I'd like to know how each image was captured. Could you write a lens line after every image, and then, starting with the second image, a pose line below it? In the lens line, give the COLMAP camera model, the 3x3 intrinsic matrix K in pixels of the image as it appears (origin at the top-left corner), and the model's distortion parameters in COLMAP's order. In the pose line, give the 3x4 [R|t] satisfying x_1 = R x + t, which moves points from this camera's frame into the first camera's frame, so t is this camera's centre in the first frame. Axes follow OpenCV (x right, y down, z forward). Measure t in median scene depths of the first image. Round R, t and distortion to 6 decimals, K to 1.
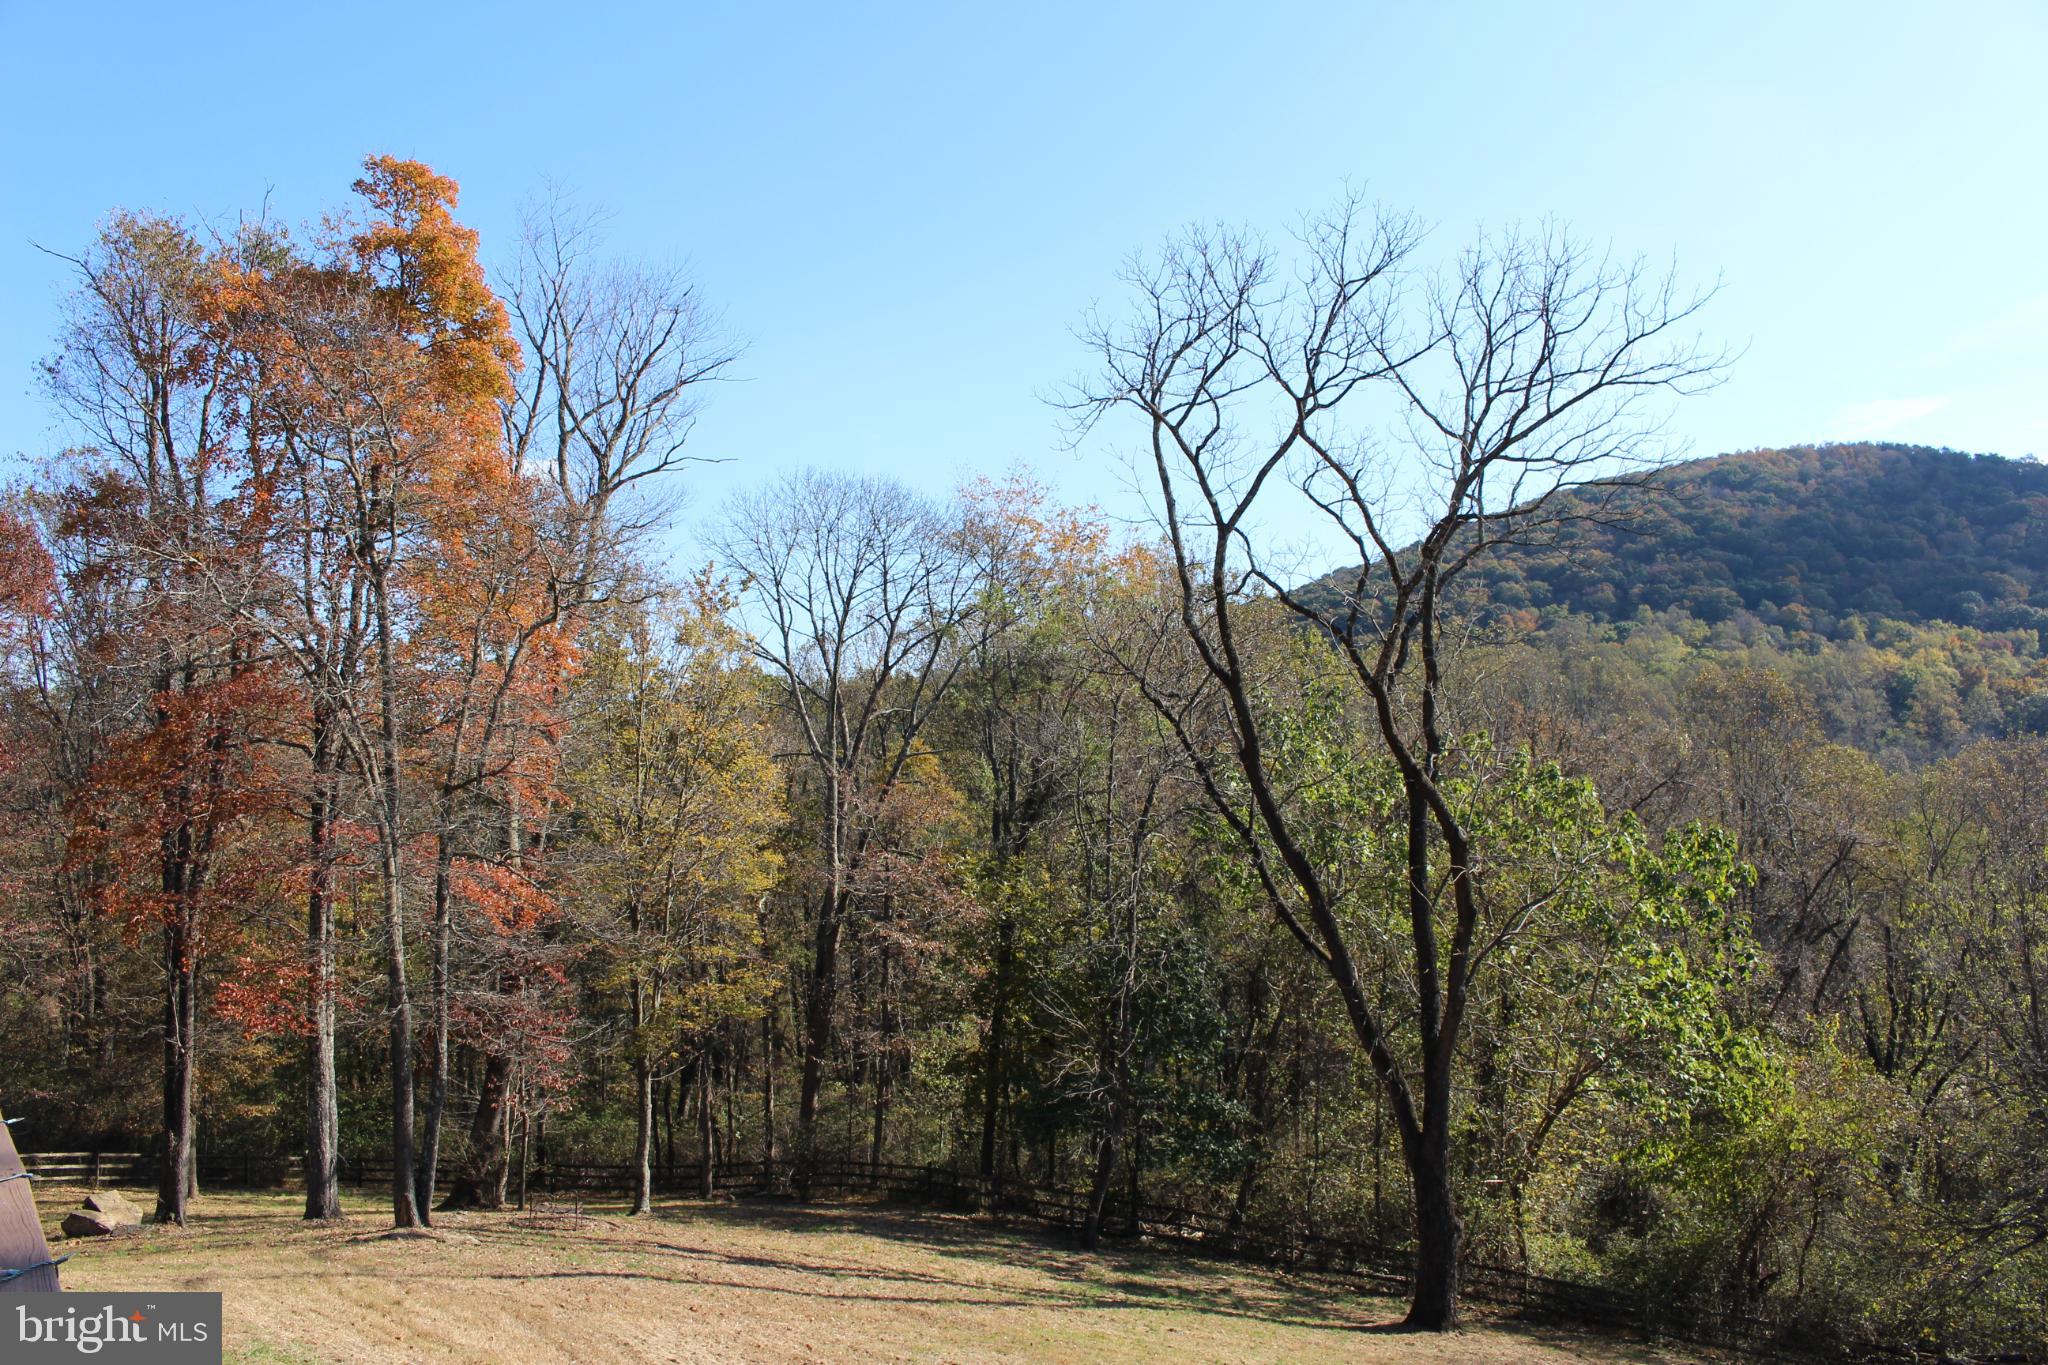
lens RADIAL K [[1703.9, 0, 1017.1], [0, 1703.9, 715.5], [0, 0, 1]] dist [-0.163623, 0.138880]
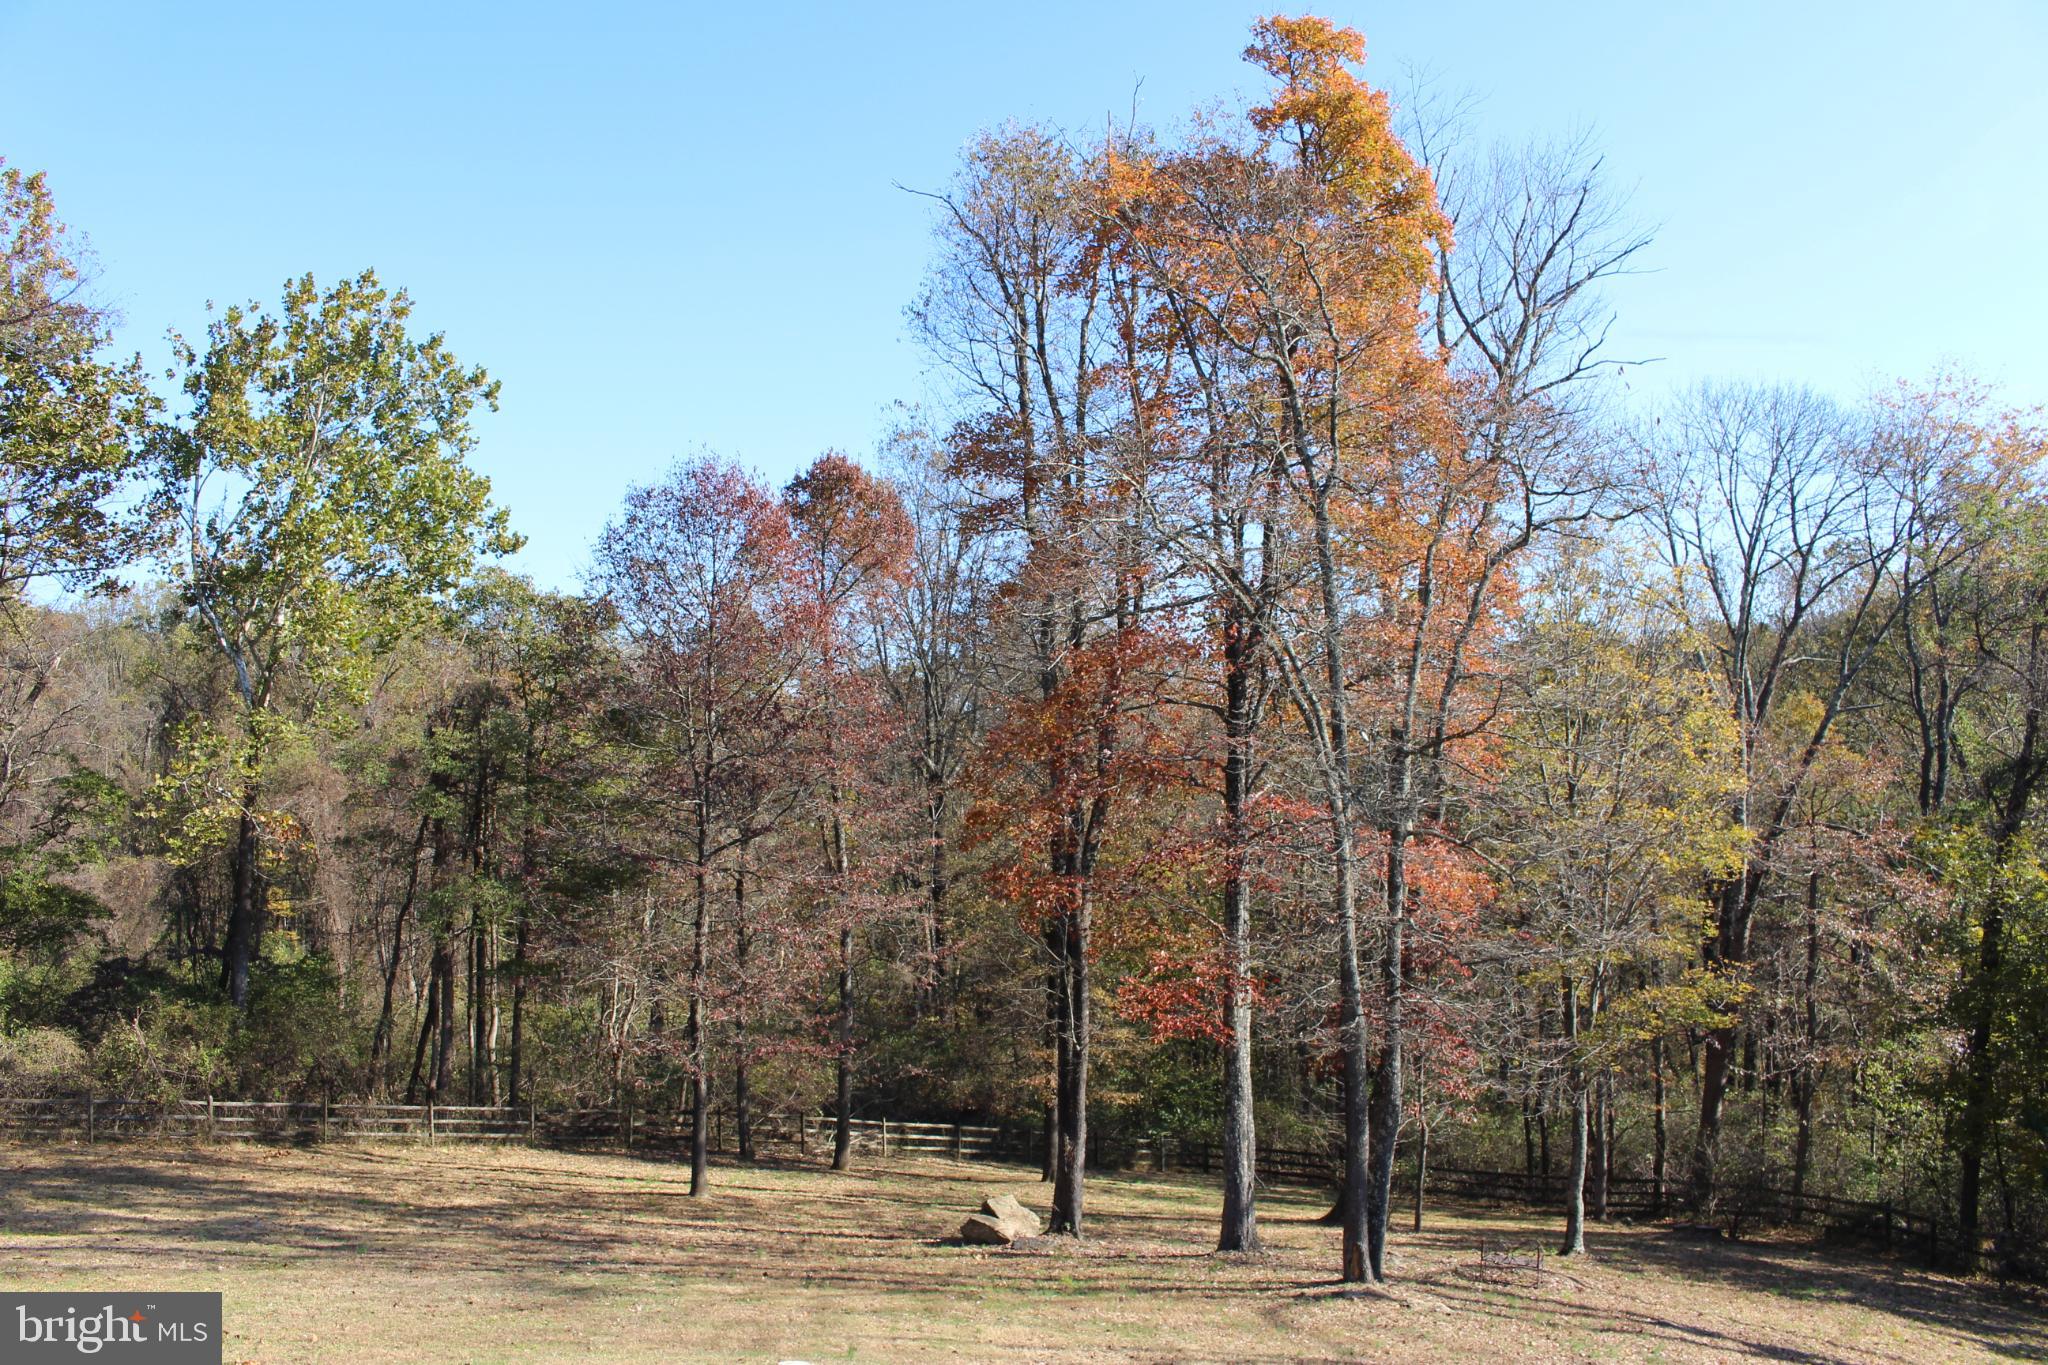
lens RADIAL K [[1698.0, 0, 1025.0], [0, 1698.0, 718.5], [0, 0, 1]] dist [-0.161963, 0.129621]
pose [[0.903558, -0.014997, -0.428203, -0.132763], [0.024049, 0.999587, 0.015737, 0.008014], [0.427790, -0.024517, 0.903546, 0.151526]]
